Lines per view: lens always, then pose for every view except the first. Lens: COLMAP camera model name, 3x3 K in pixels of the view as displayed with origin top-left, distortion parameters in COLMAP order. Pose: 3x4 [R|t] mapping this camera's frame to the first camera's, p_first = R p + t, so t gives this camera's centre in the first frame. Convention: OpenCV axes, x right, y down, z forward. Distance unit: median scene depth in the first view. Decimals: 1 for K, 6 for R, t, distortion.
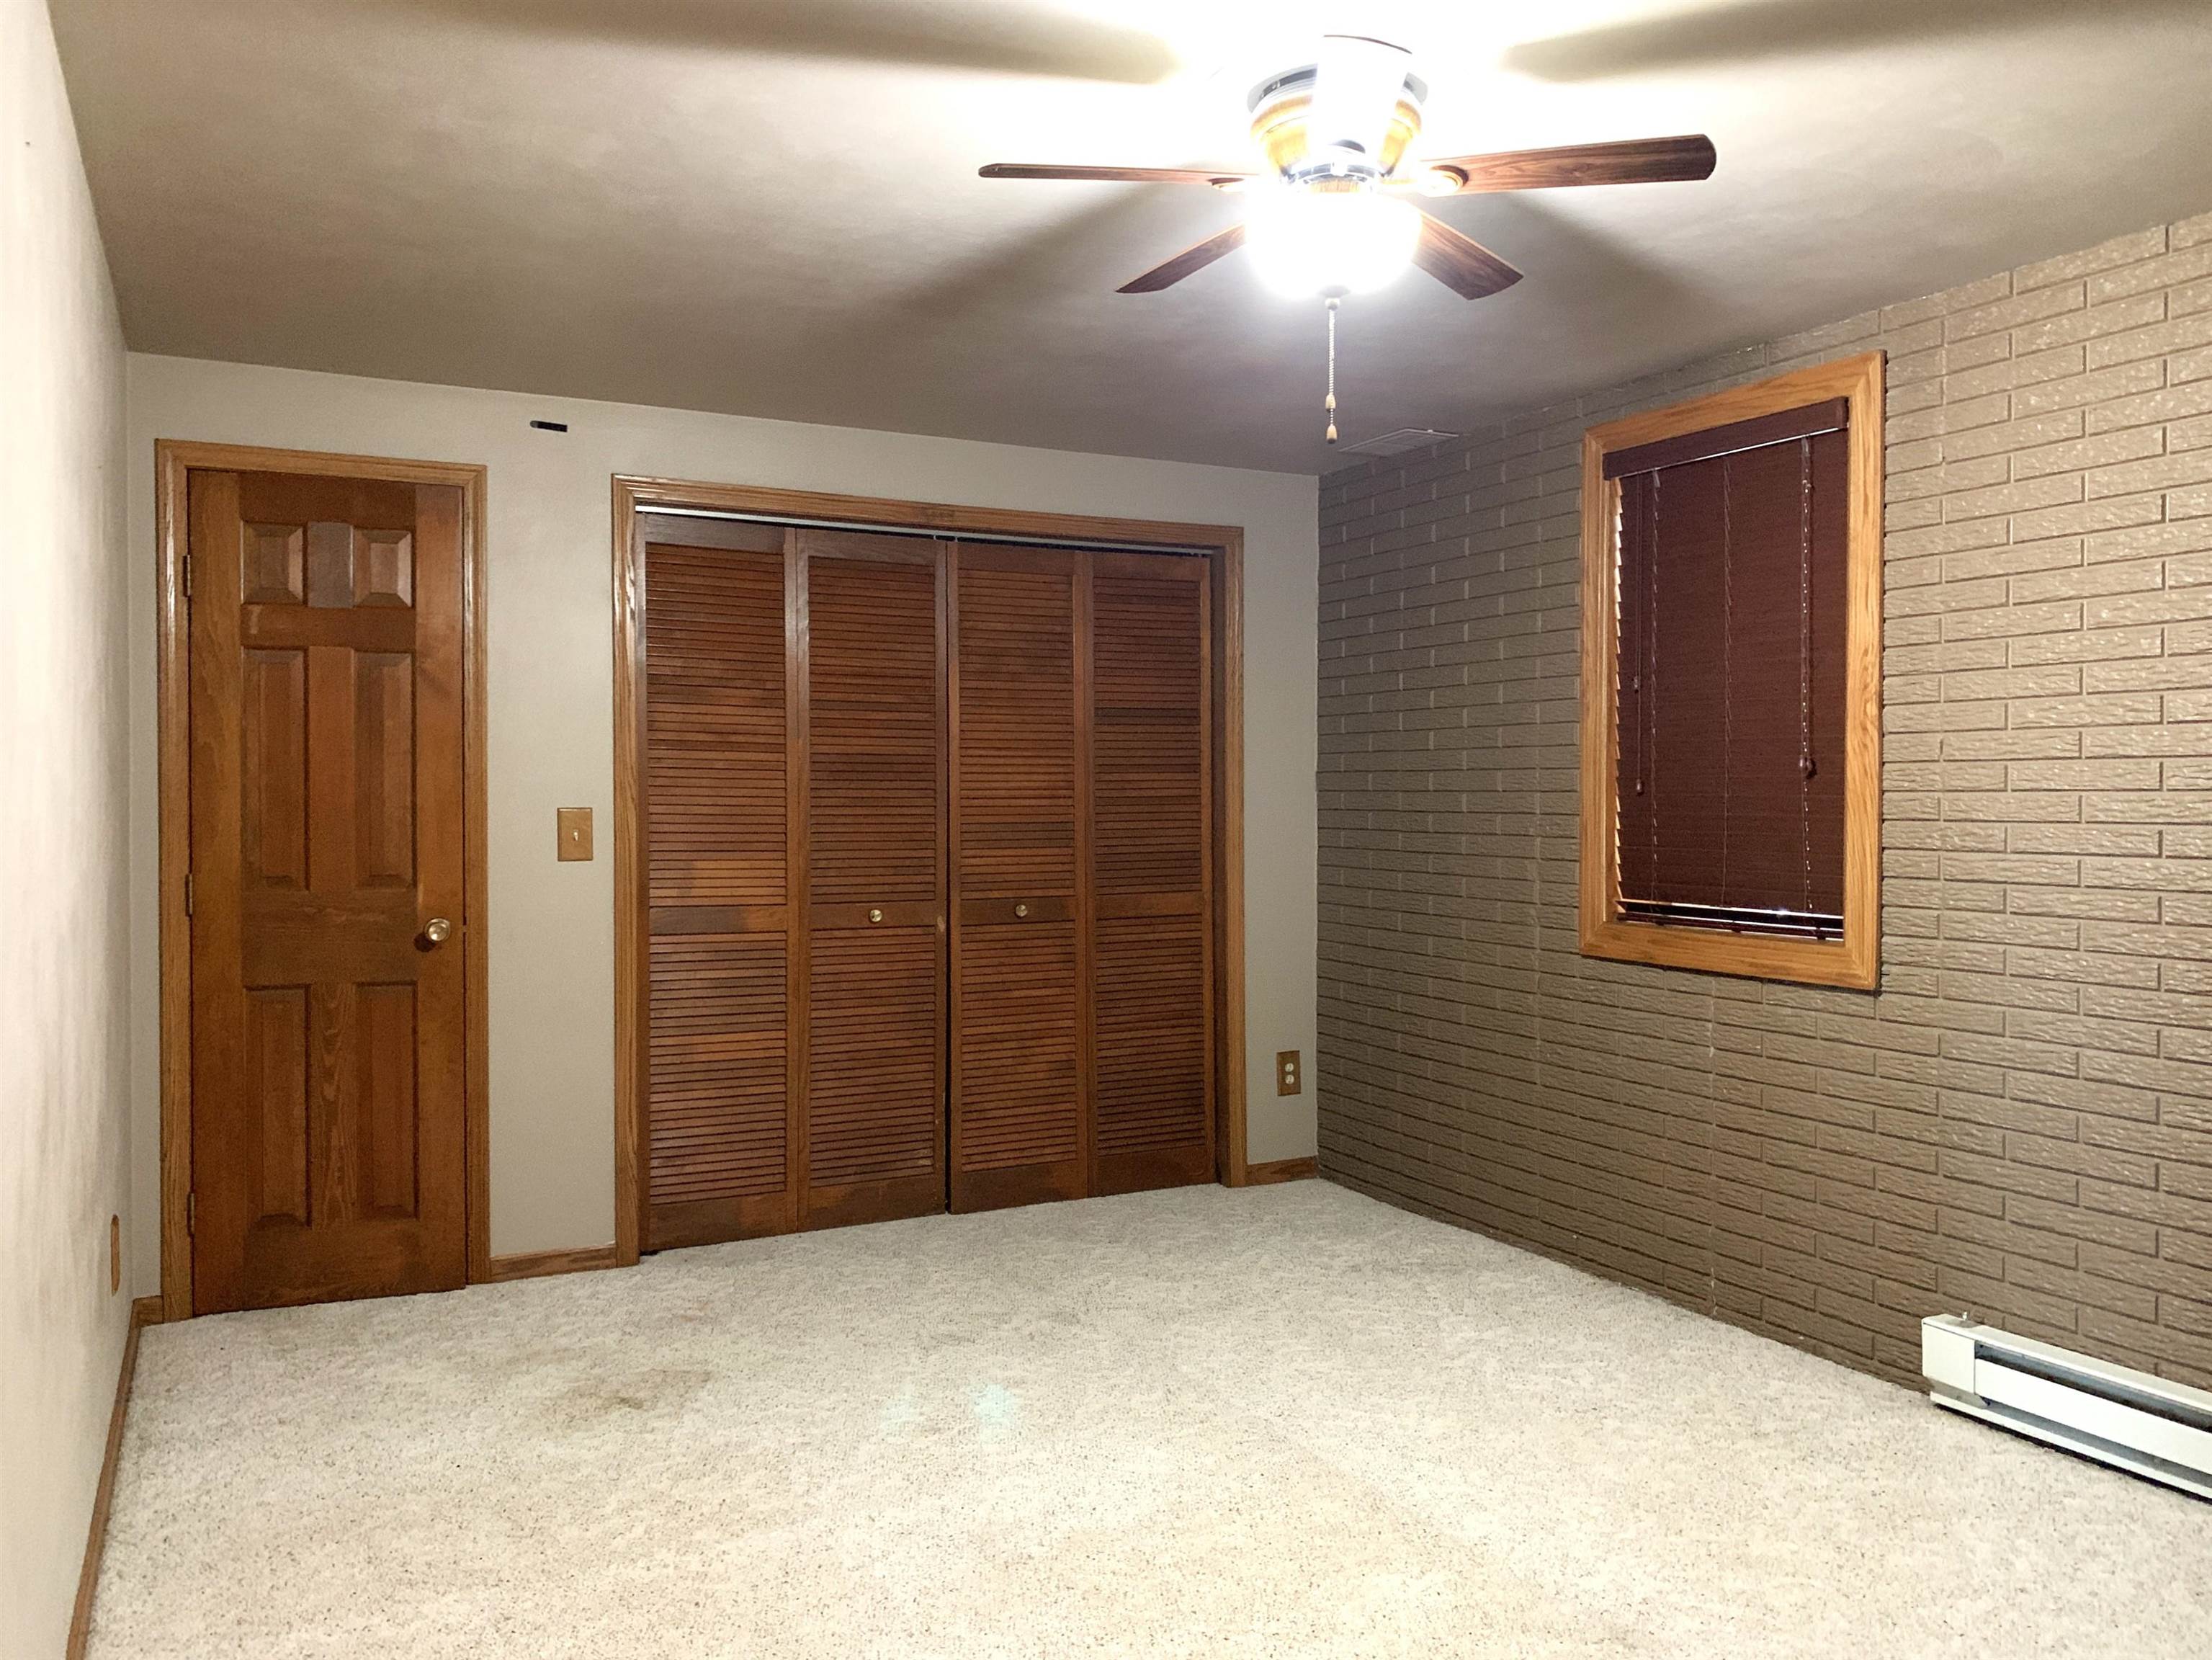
lens RADIAL K [[1730.0, 0, 1104.0], [0, 1730.0, 822.3], [0, 0, 1]] dist [0.110333, -0.209536]
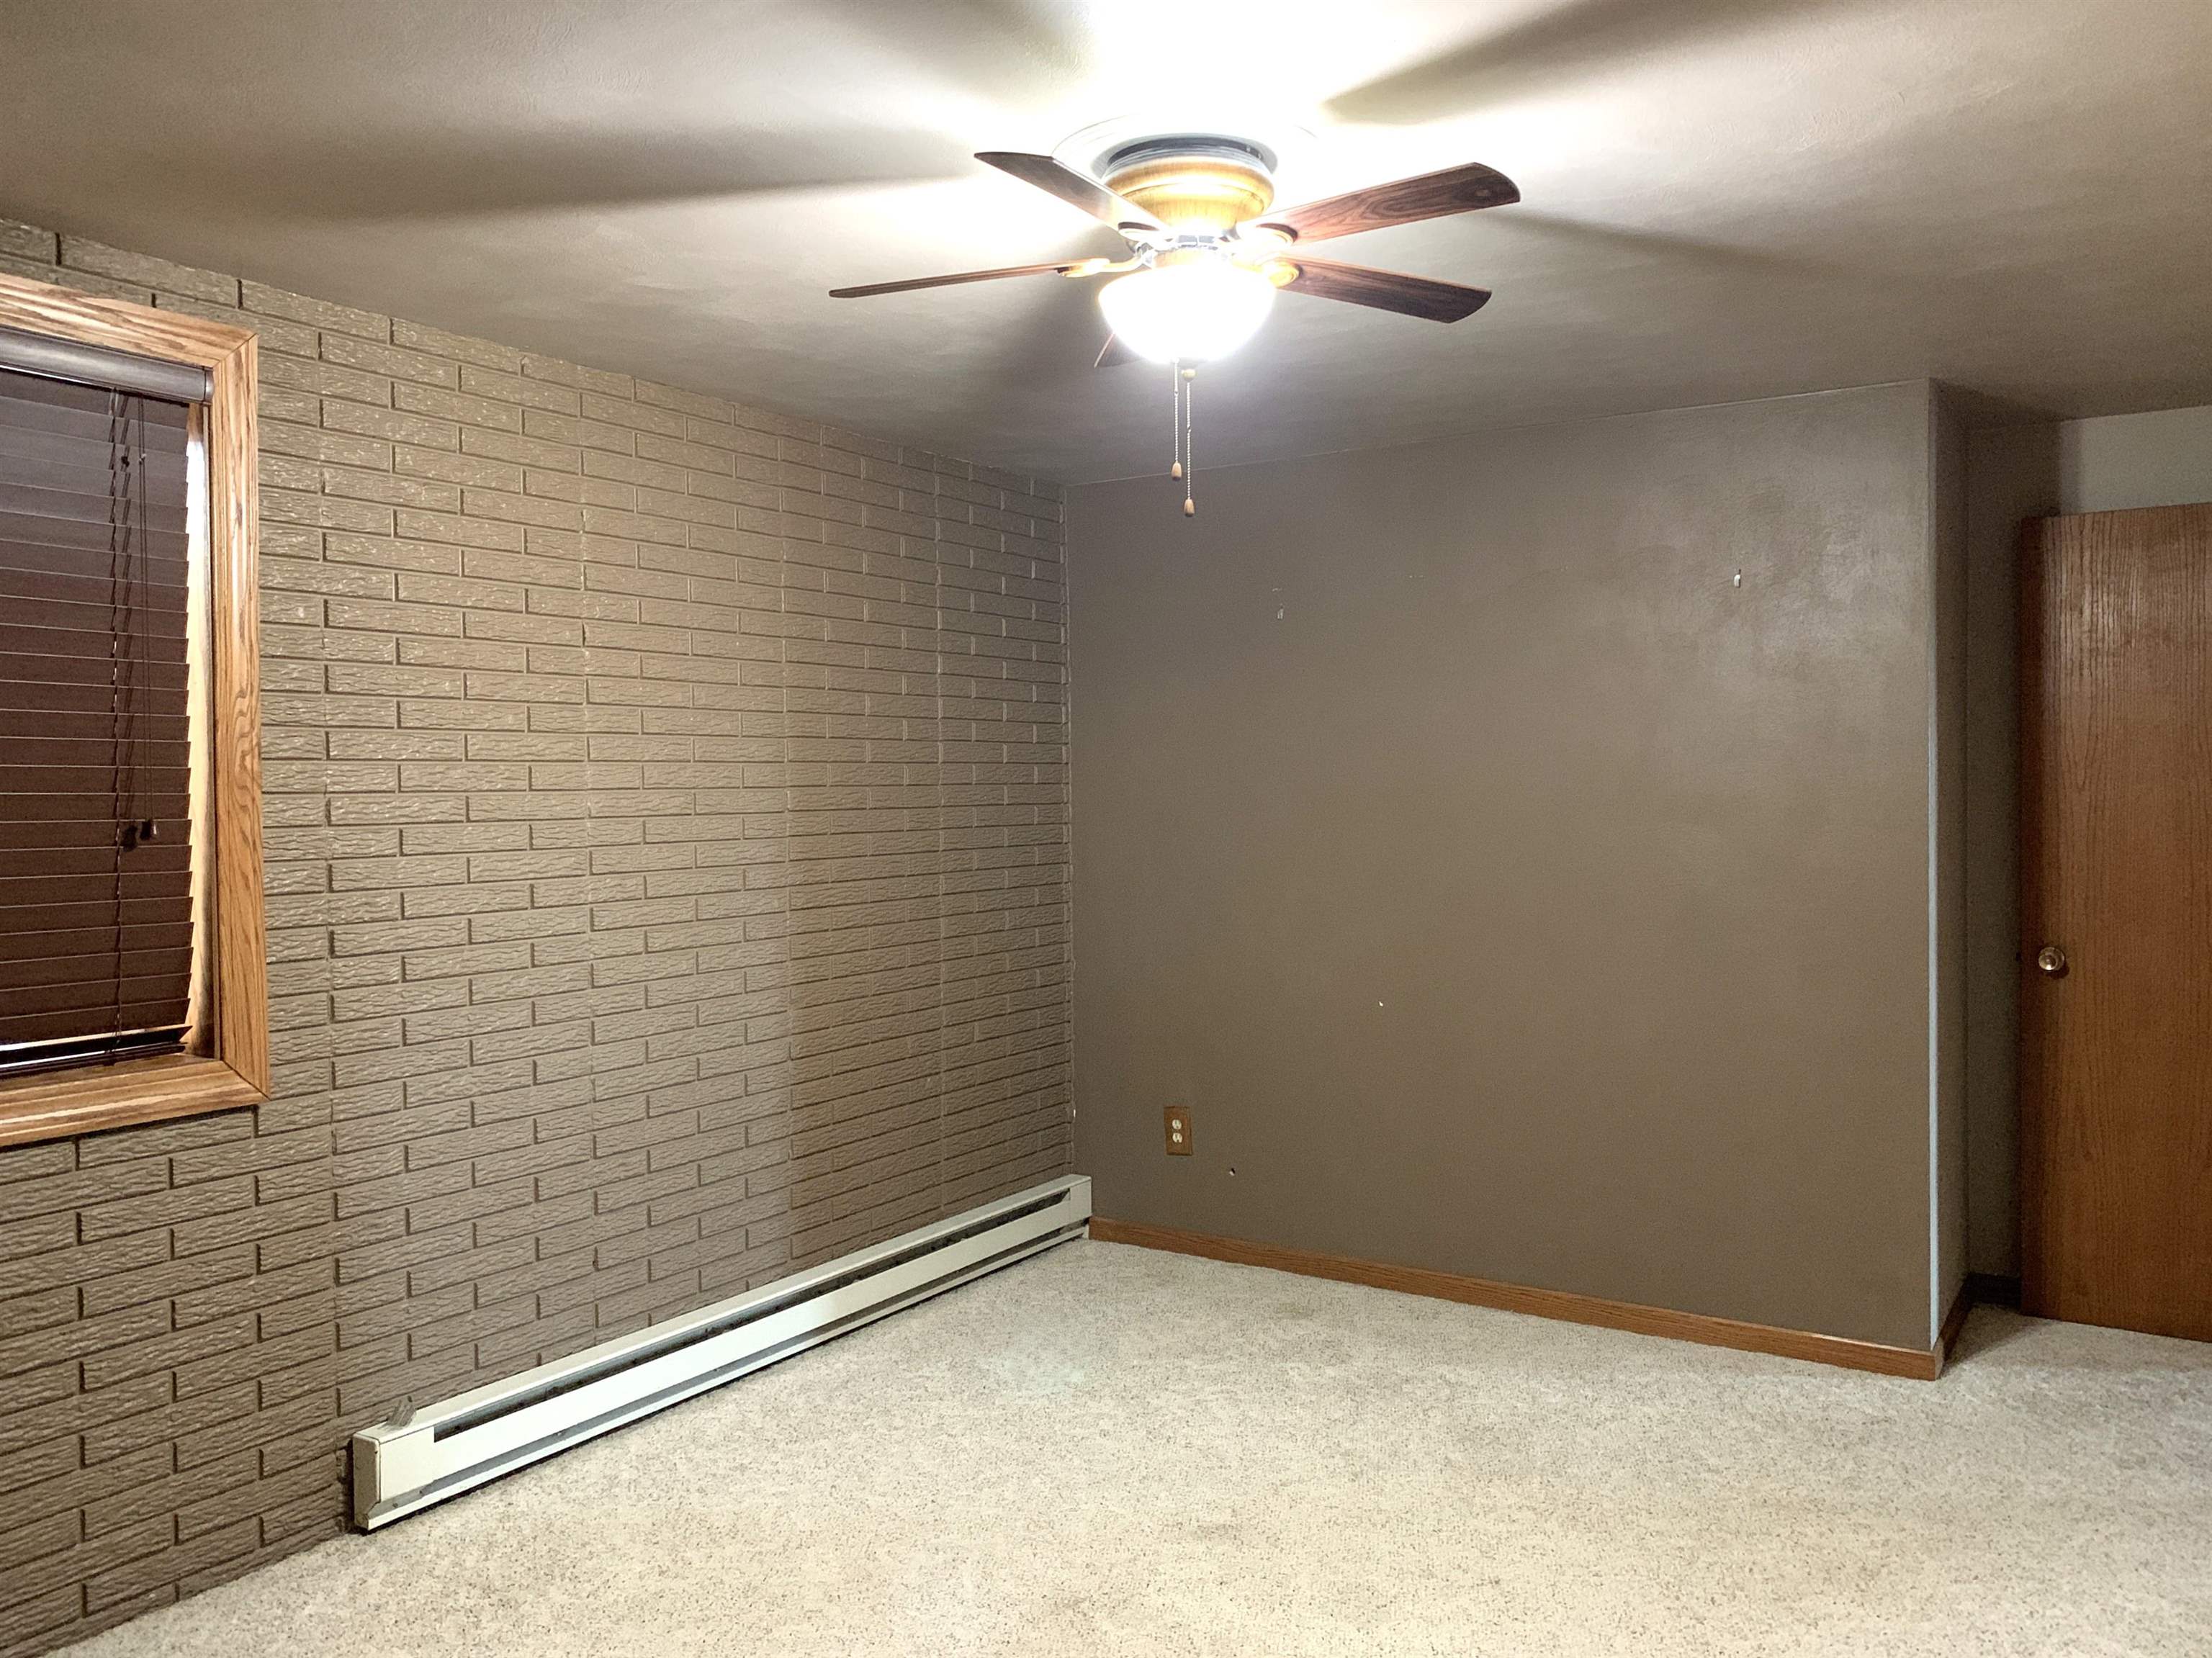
lens RADIAL K [[1736.4, 0, 1111.1], [0, 1736.4, 821.6], [0, 0, 1]] dist [0.110622, -0.209668]
pose [[-0.530752, -0.013763, 0.847415, -0.548126], [0.021900, 0.999312, 0.029946, -0.060902], [-0.847244, 0.034452, -0.530085, 1.256159]]
